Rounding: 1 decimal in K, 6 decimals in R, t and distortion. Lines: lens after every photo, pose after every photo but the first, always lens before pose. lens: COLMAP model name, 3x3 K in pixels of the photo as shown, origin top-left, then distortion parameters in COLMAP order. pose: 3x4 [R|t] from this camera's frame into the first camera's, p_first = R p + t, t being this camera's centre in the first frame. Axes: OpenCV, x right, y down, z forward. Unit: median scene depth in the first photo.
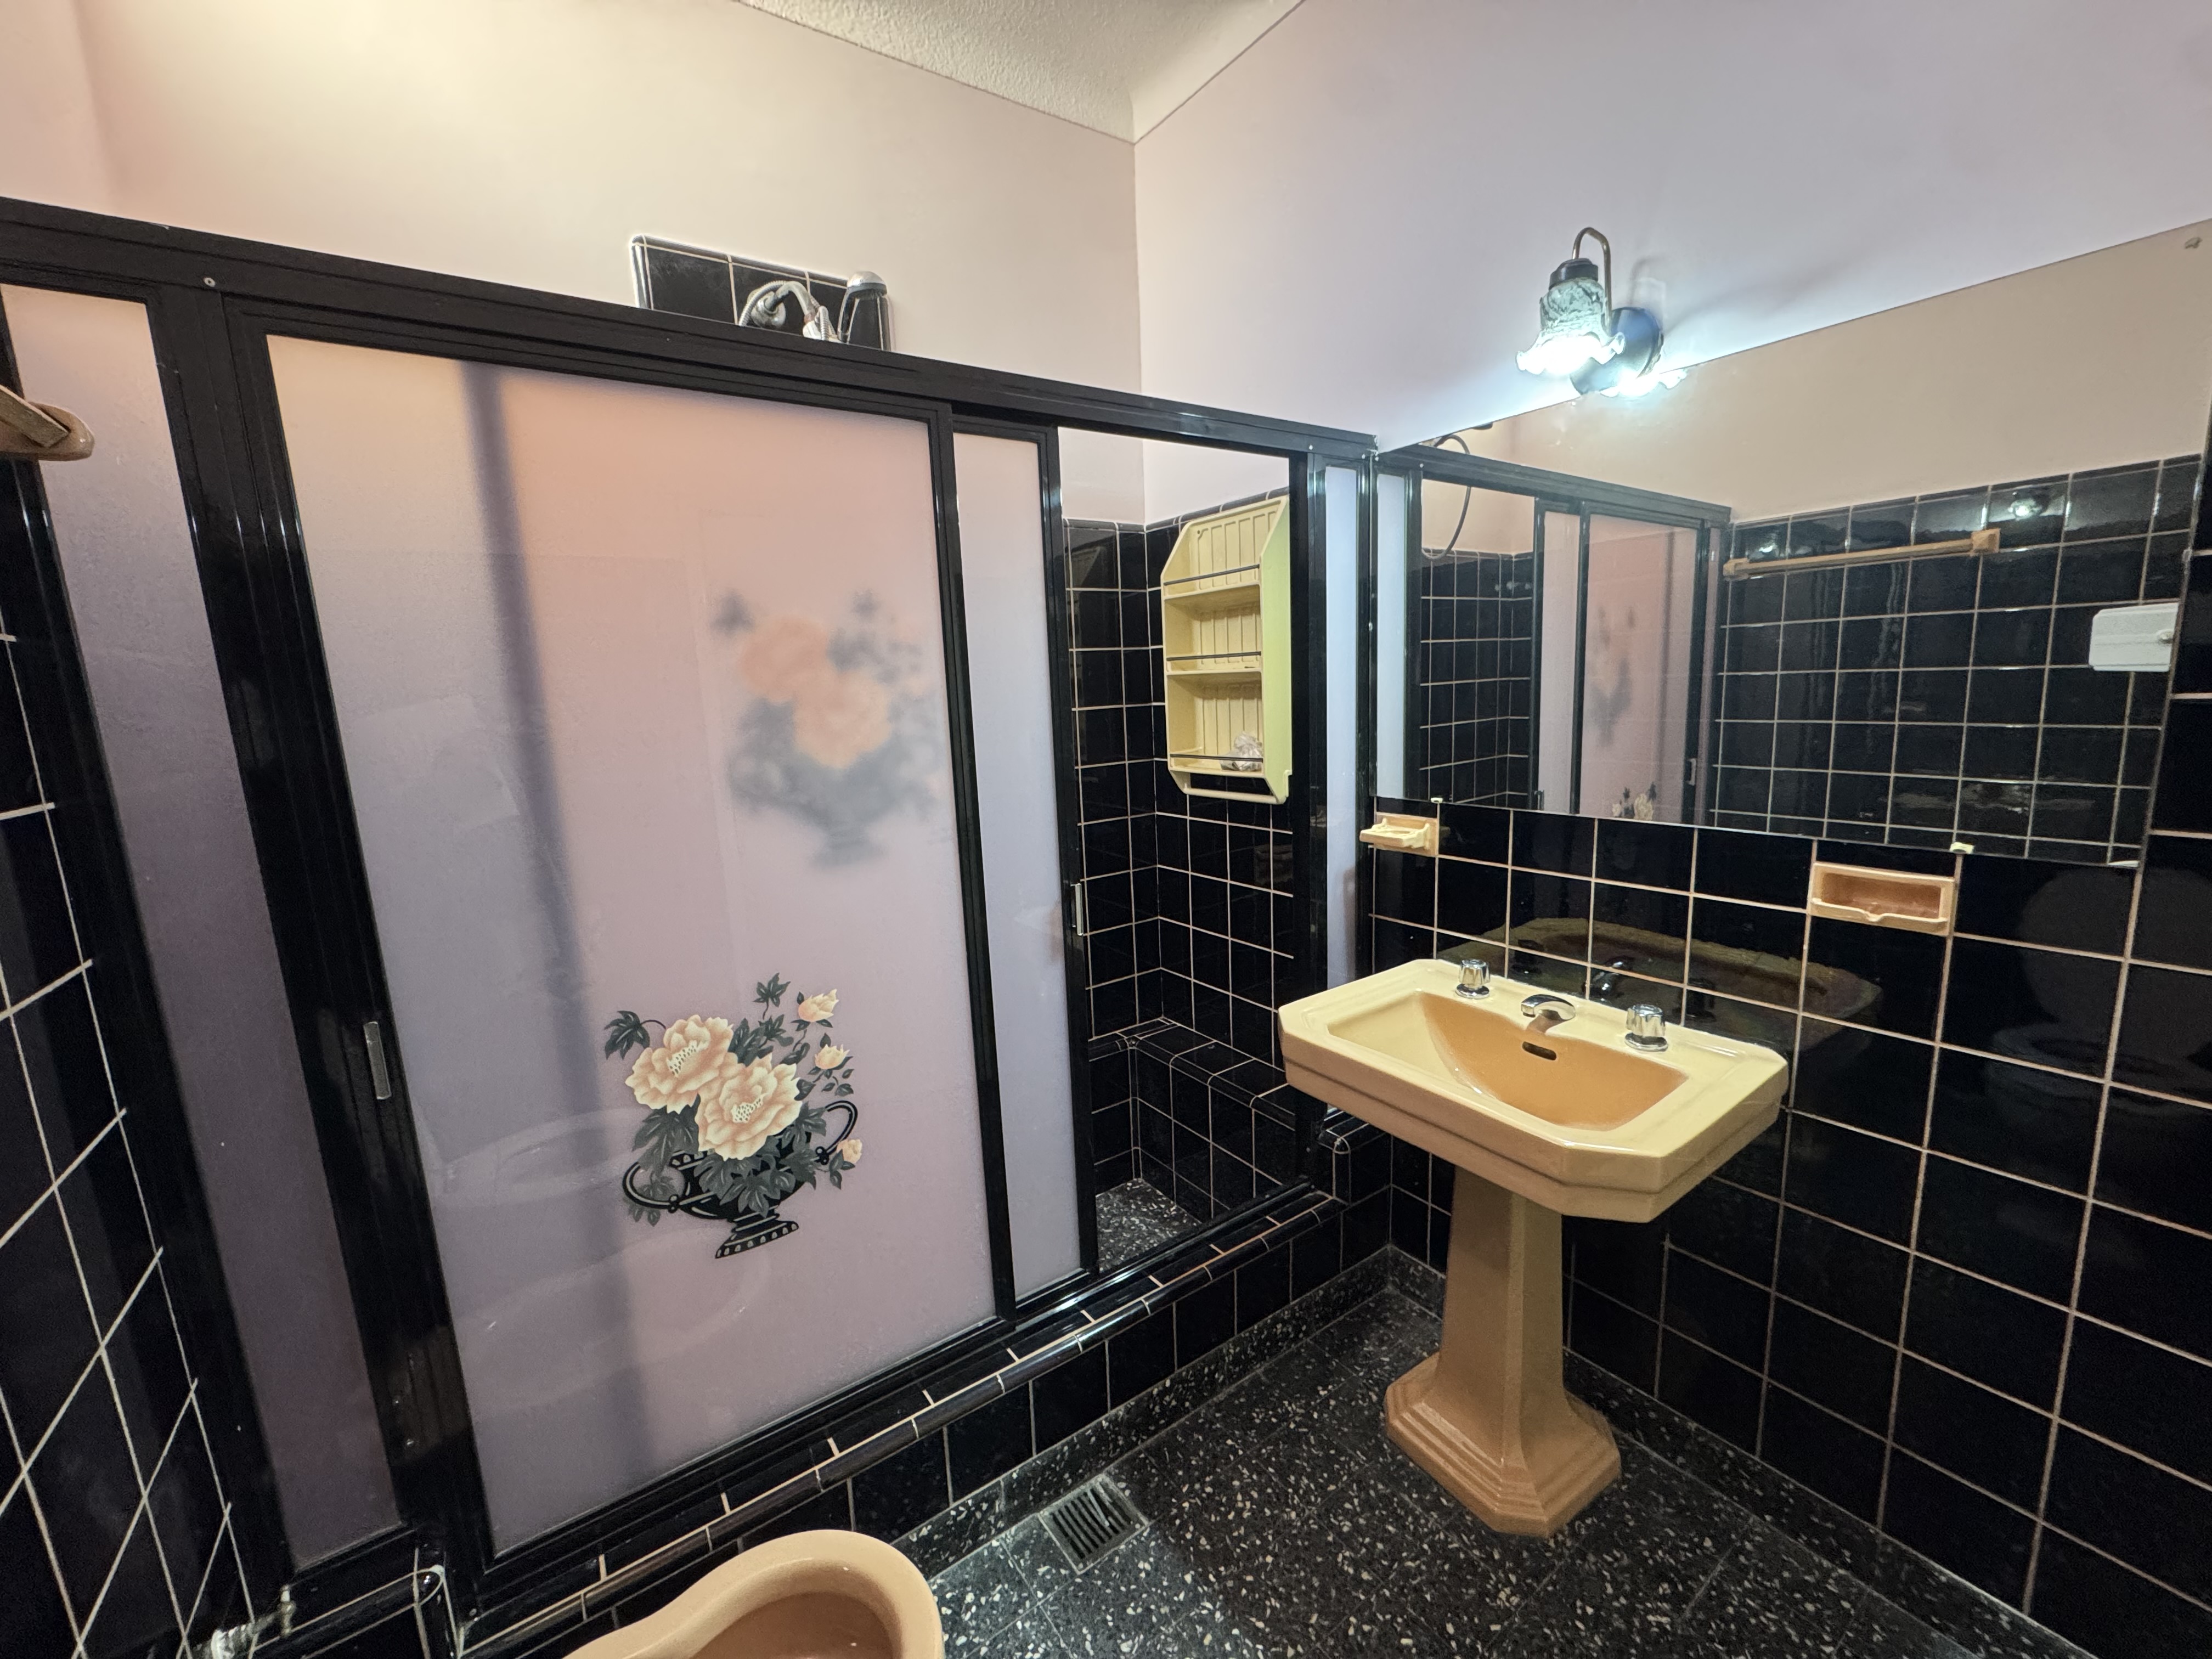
lens RADIAL K [[878.9, 0, 1105.0], [0, 878.9, 830.0], [0, 0, 1]] dist [-0.004635, 0.000226]
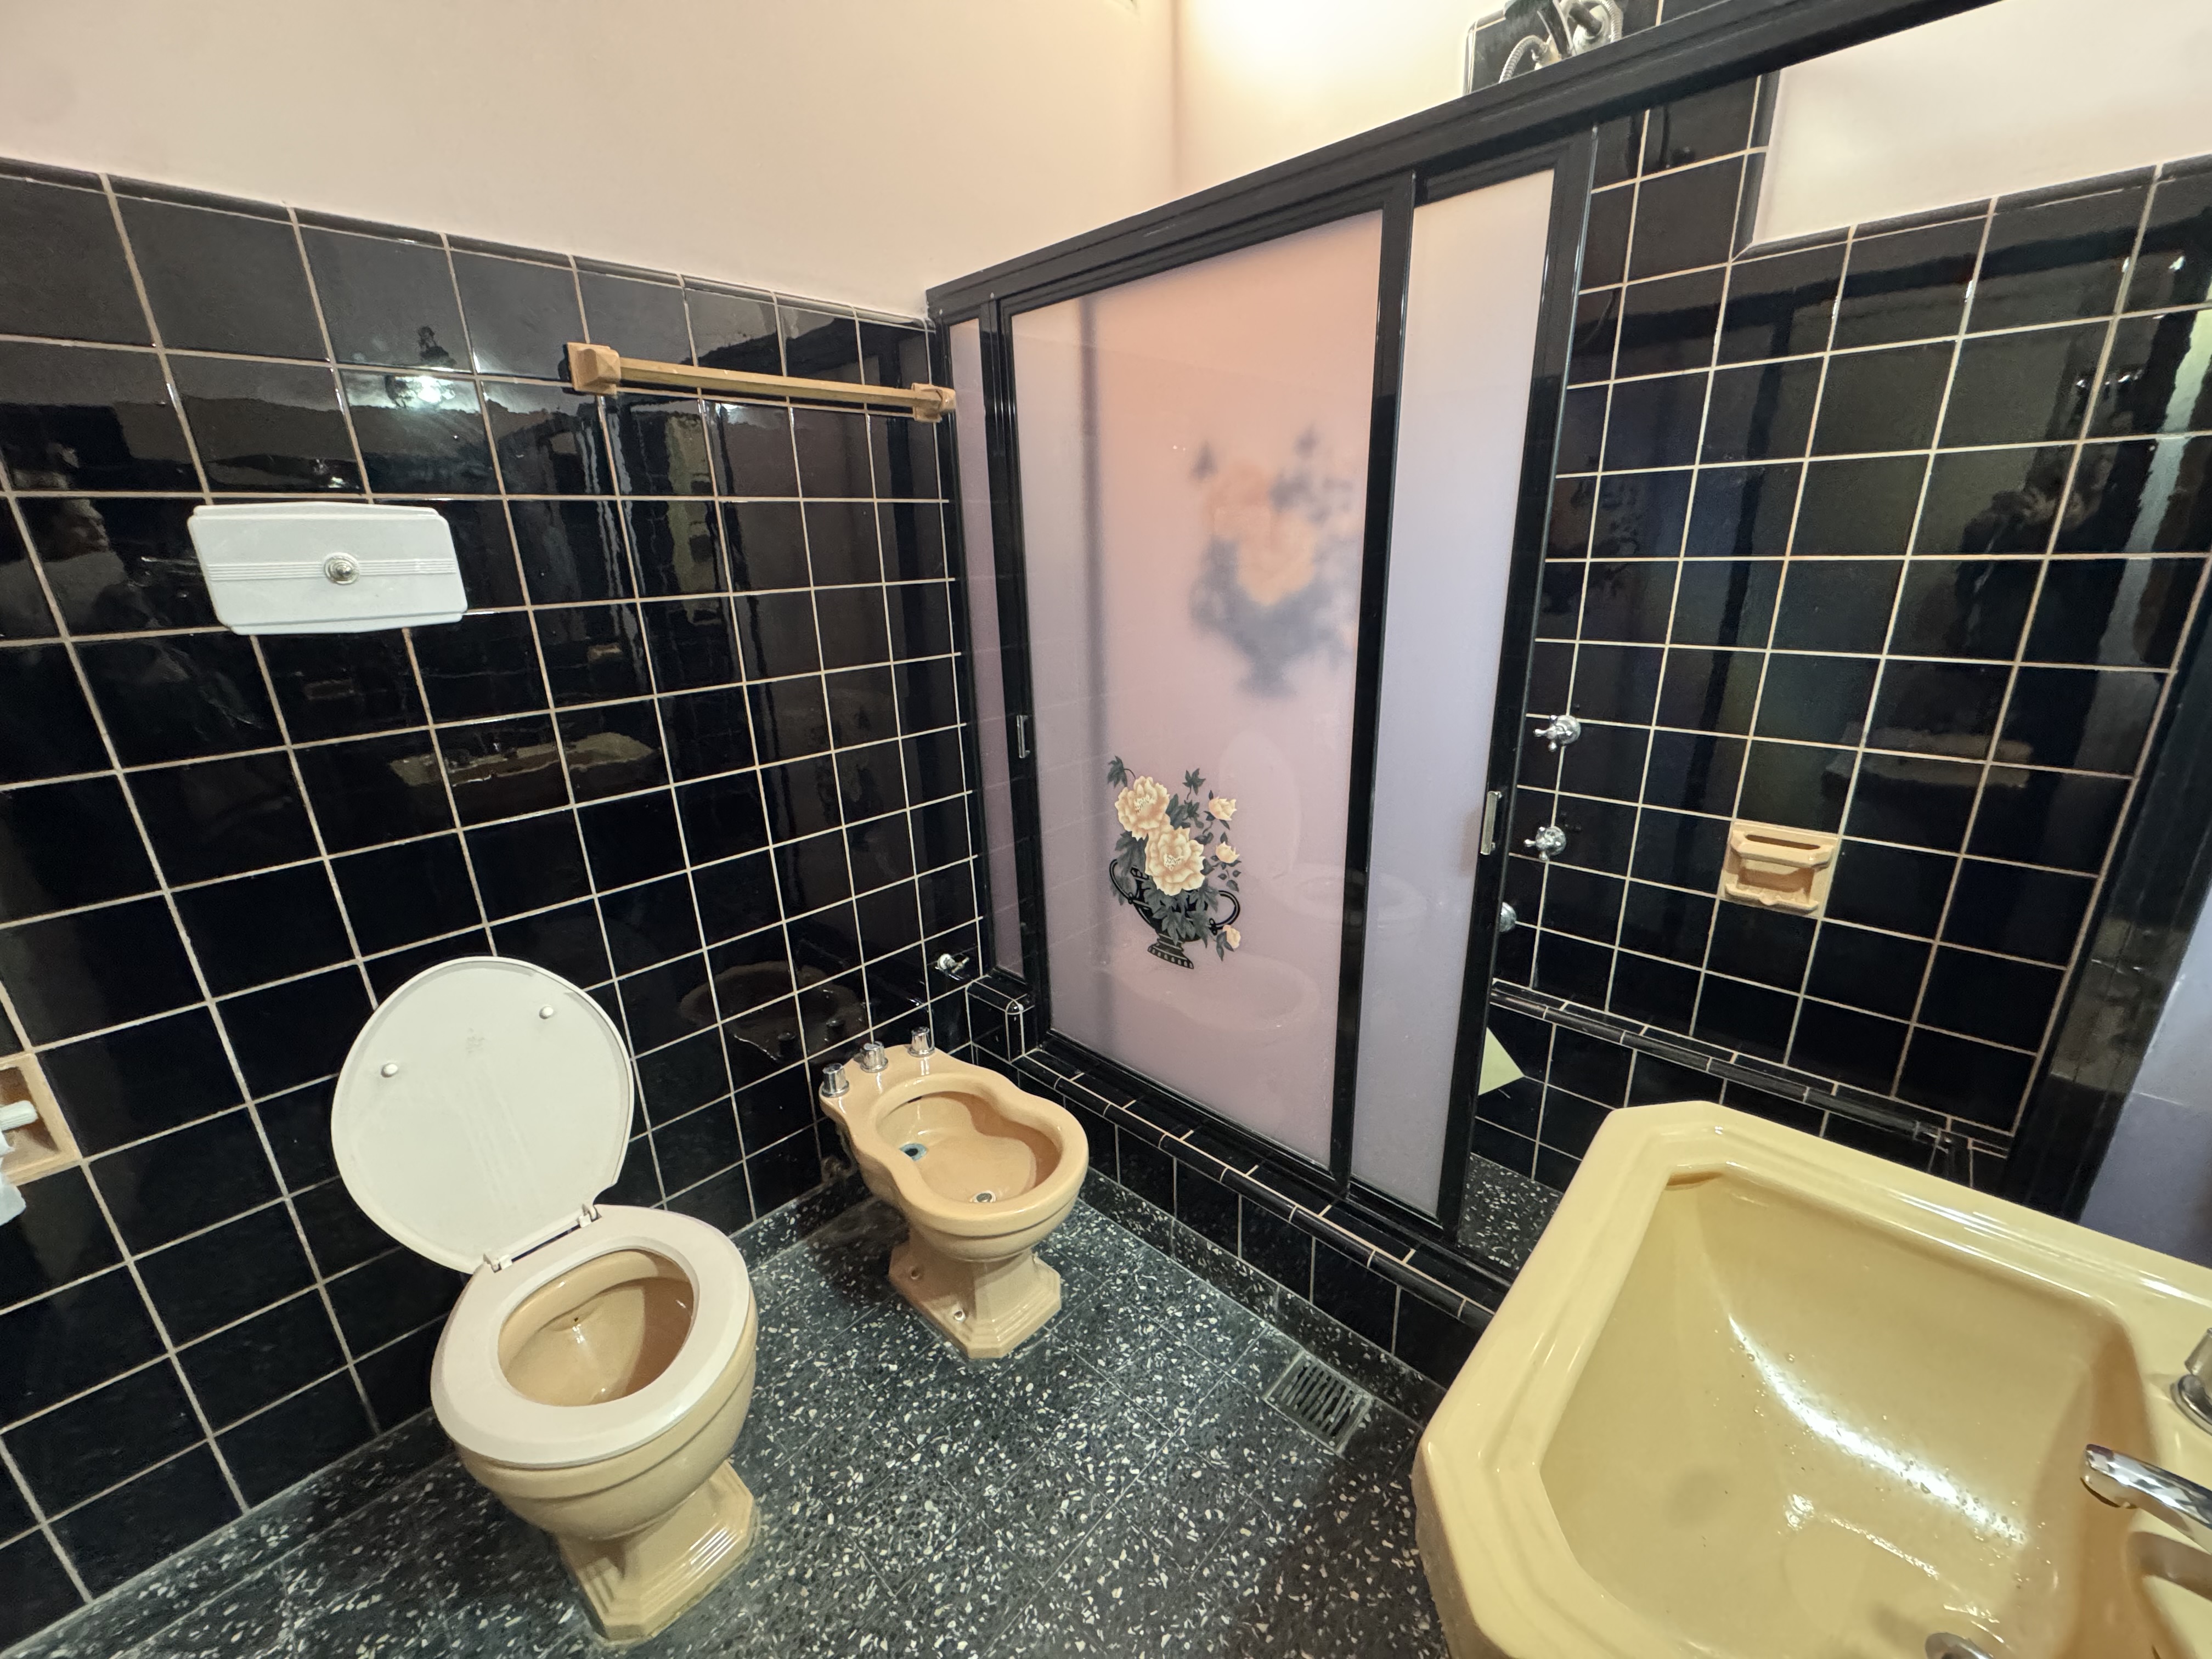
lens RADIAL K [[878.9, 0, 1105.0], [0, 878.9, 830.0], [0, 0, 1]] dist [-0.004635, 0.000226]
pose [[0.209487, 0.343343, -0.915549, 0.739569], [-0.139919, 0.937215, 0.319454, -0.128511], [0.967749, 0.061182, 0.244374, 0.560235]]
